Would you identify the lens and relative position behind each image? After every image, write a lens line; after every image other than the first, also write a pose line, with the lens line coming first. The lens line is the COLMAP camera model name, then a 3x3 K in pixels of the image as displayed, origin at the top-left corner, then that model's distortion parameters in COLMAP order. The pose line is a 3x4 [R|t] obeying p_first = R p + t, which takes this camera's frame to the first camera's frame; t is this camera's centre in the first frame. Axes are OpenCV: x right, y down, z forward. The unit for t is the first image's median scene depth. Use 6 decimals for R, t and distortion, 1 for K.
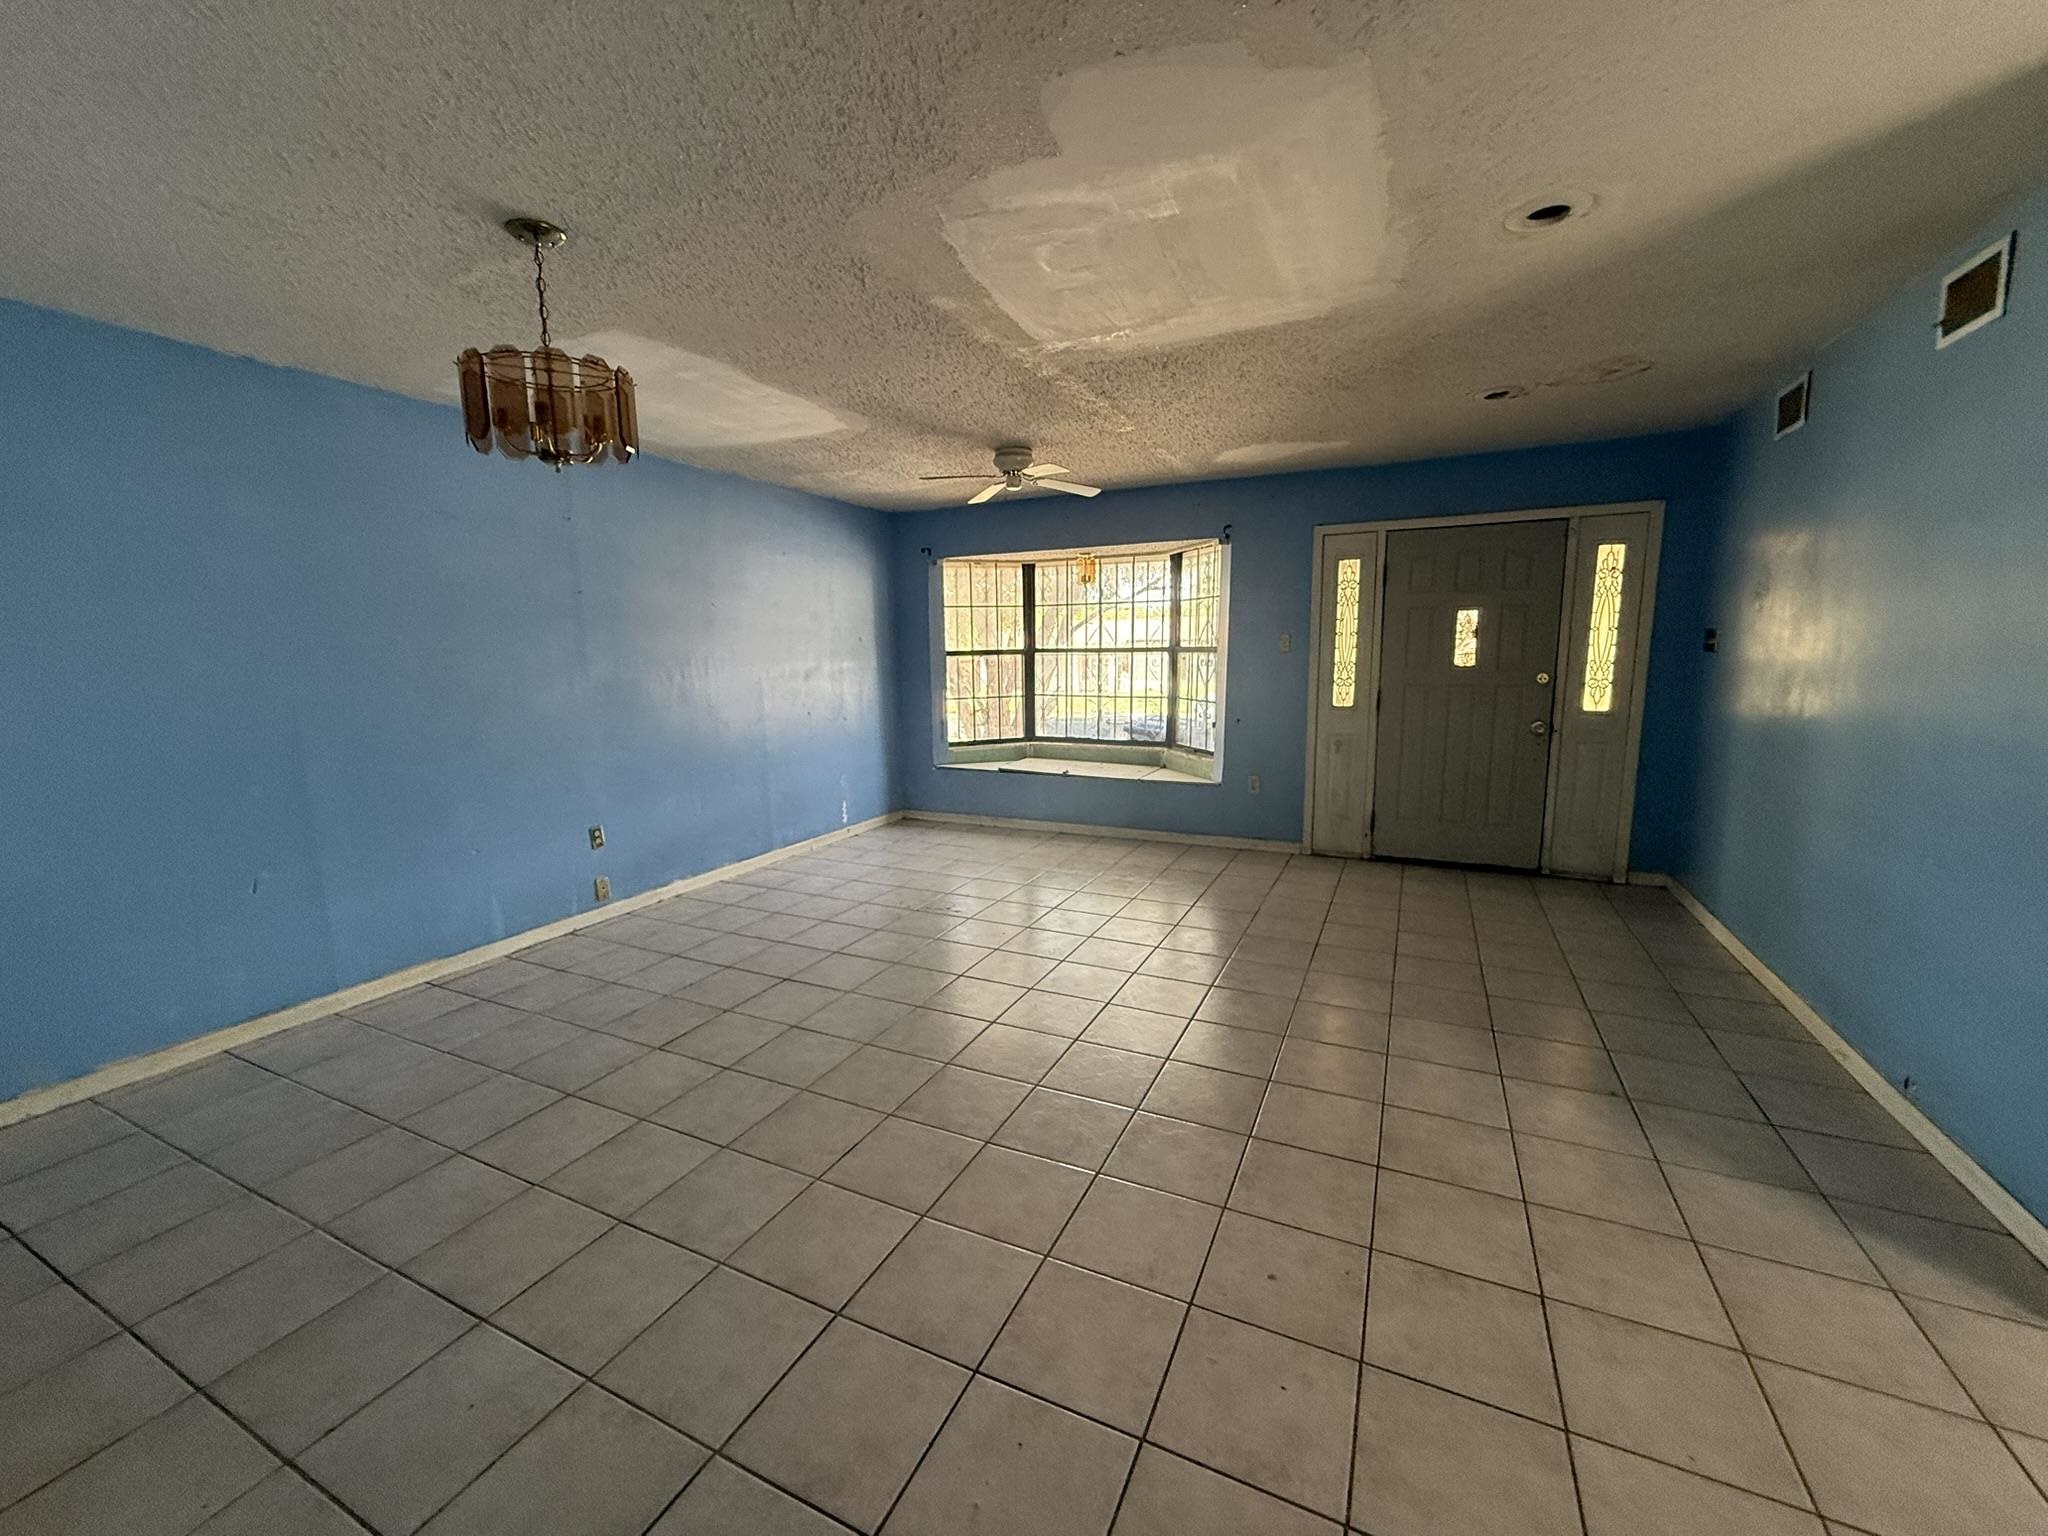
lens RADIAL K [[815.0, 0, 1013.2], [0, 815.0, 765.0], [0, 0, 1]] dist [0.000538, 0.000237]
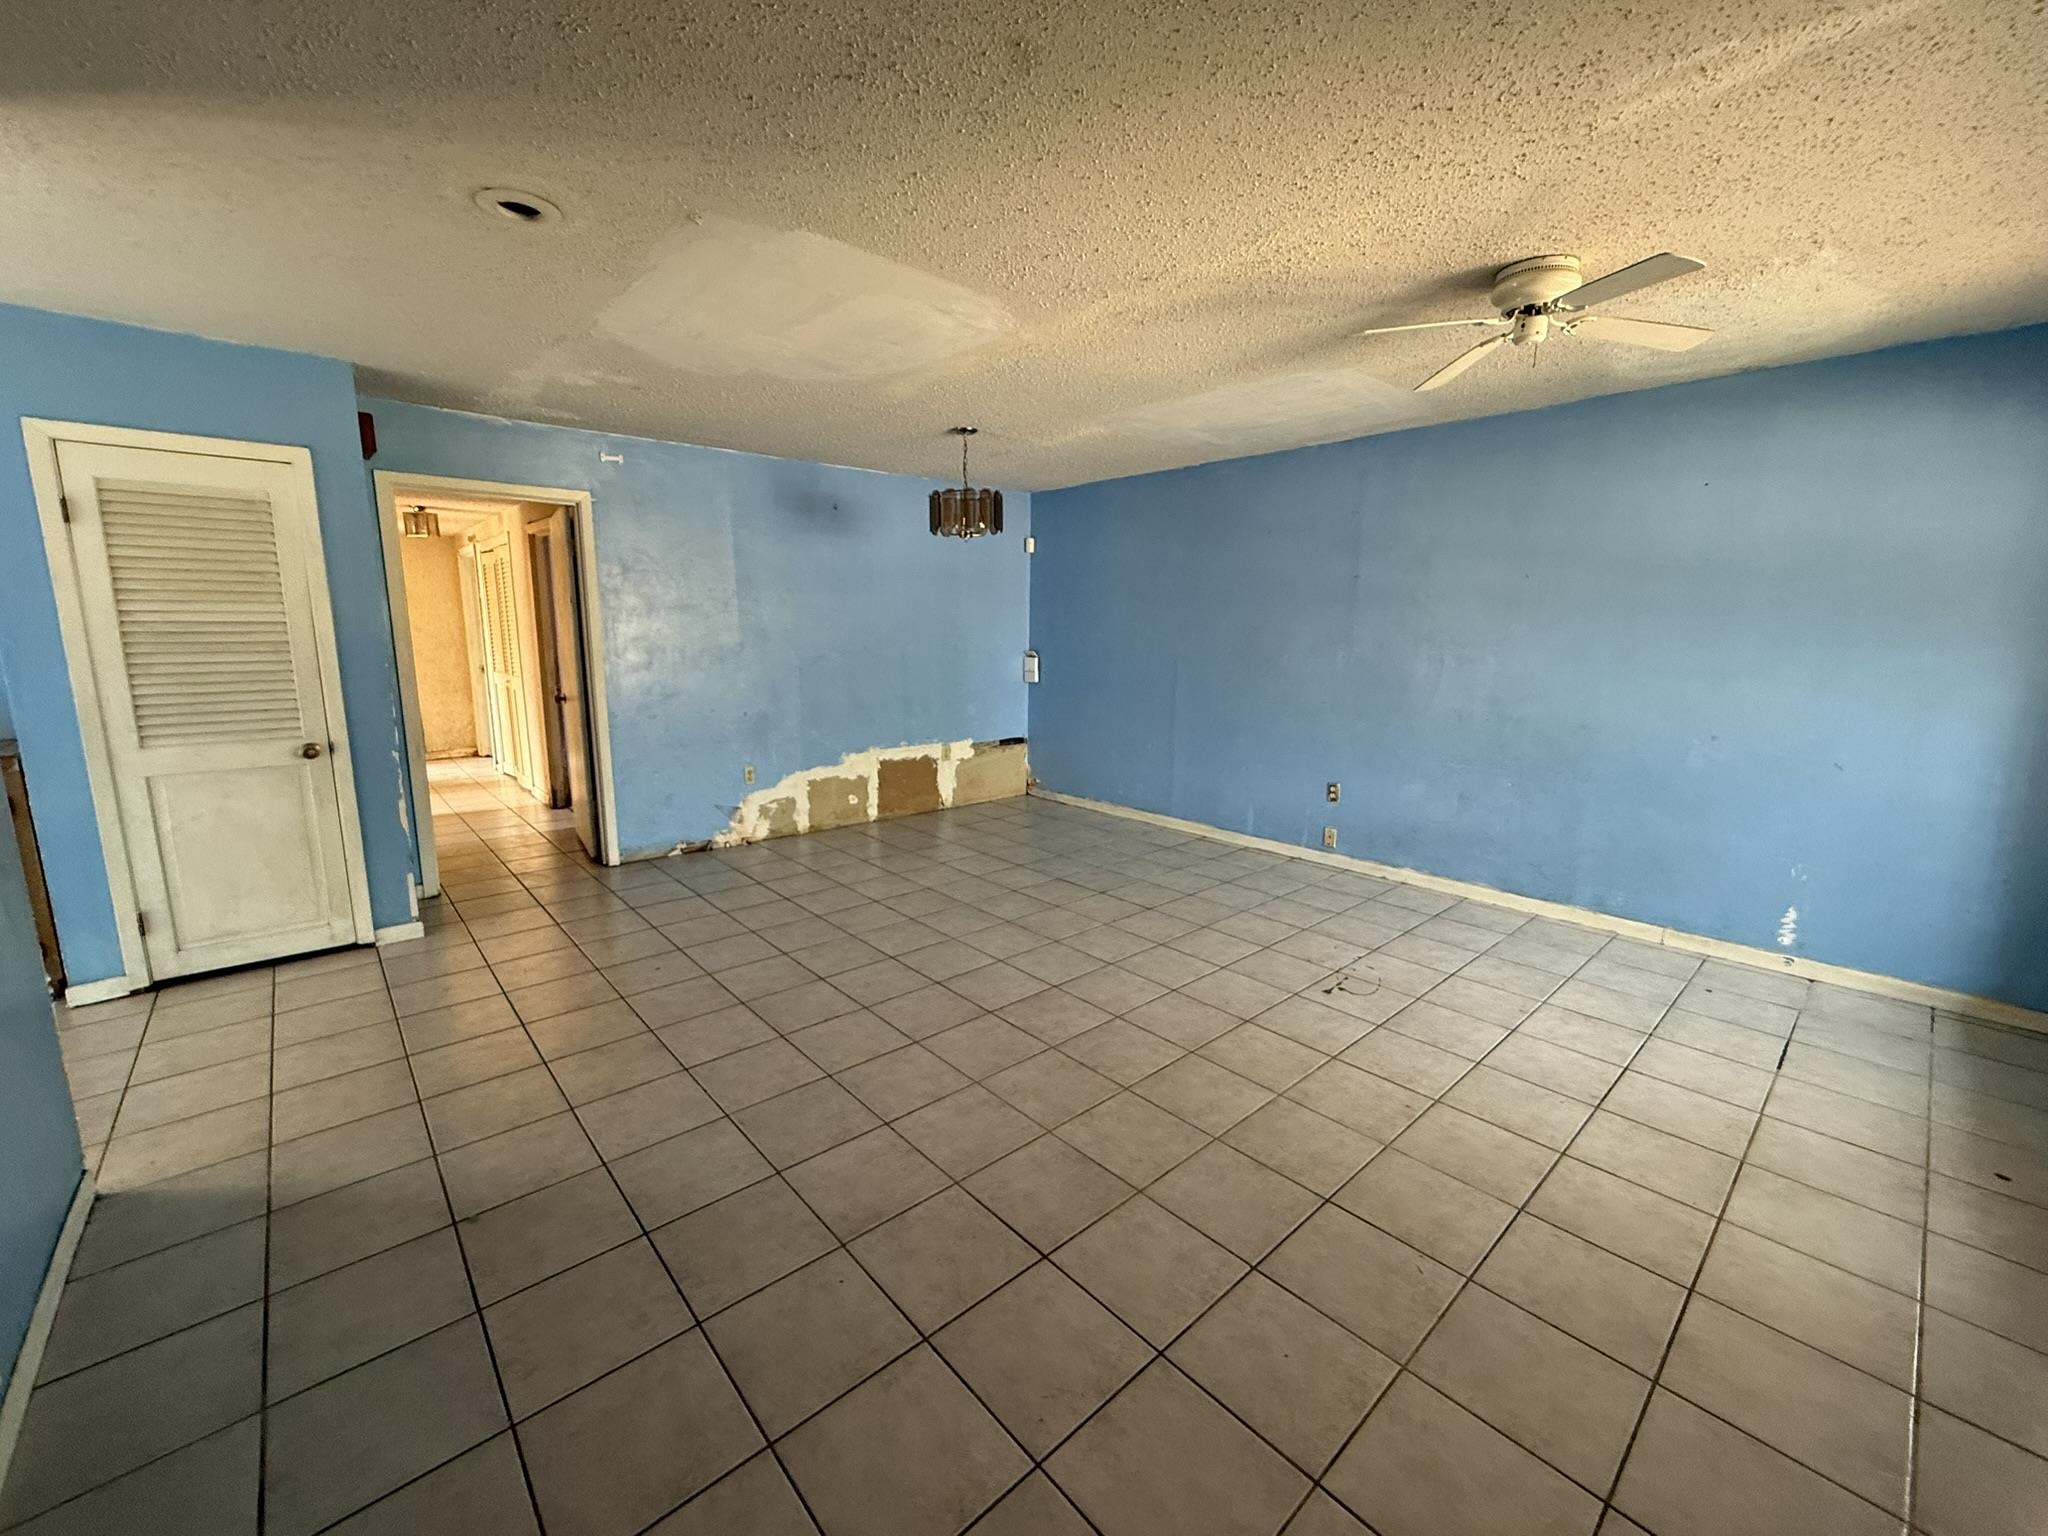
lens RADIAL K [[815.0, 0, 1013.2], [0, 815.0, 765.0], [0, 0, 1]] dist [0.000538, 0.000237]
pose [[-0.374124, 0.173295, -0.911043, 0.700660], [-0.133309, 0.962133, 0.237757, -0.161769], [0.917747, 0.210401, -0.336855, 0.977756]]
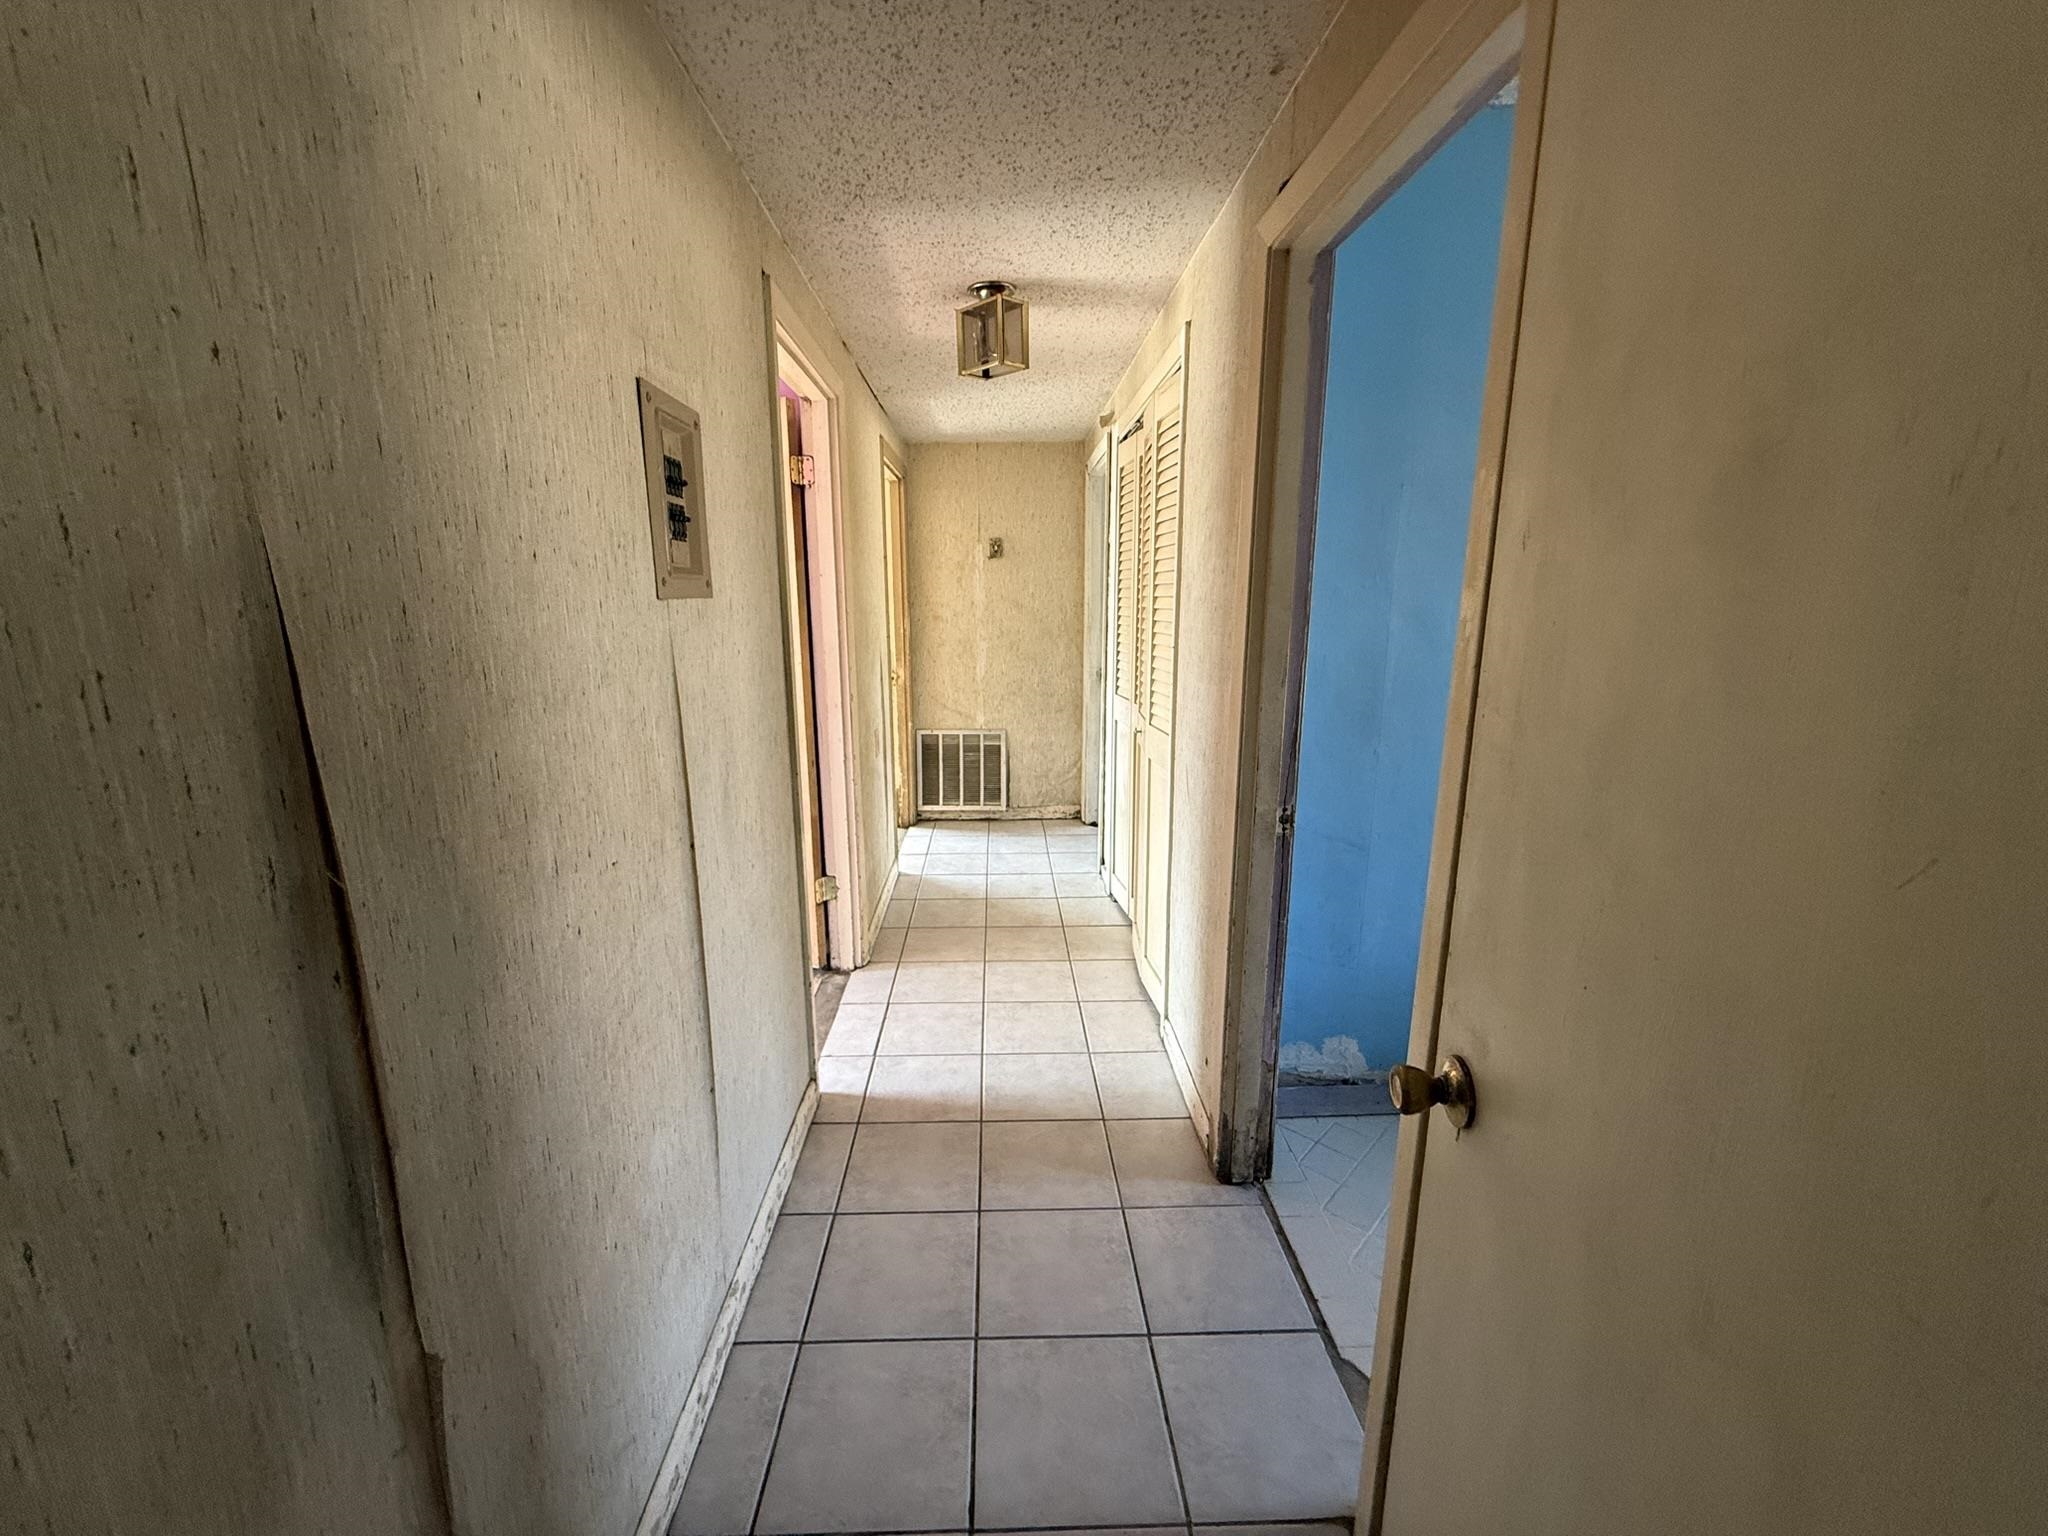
lens RADIAL K [[815.0, 0, 1013.2], [0, 815.0, 765.0], [0, 0, 1]] dist [0.000538, 0.000237]
pose [[-0.883794, 0.116462, -0.453149, 0.387129], [-0.047931, 0.940893, 0.335296, -0.091319], [0.465414, 0.318053, -0.825973, 0.553682]]
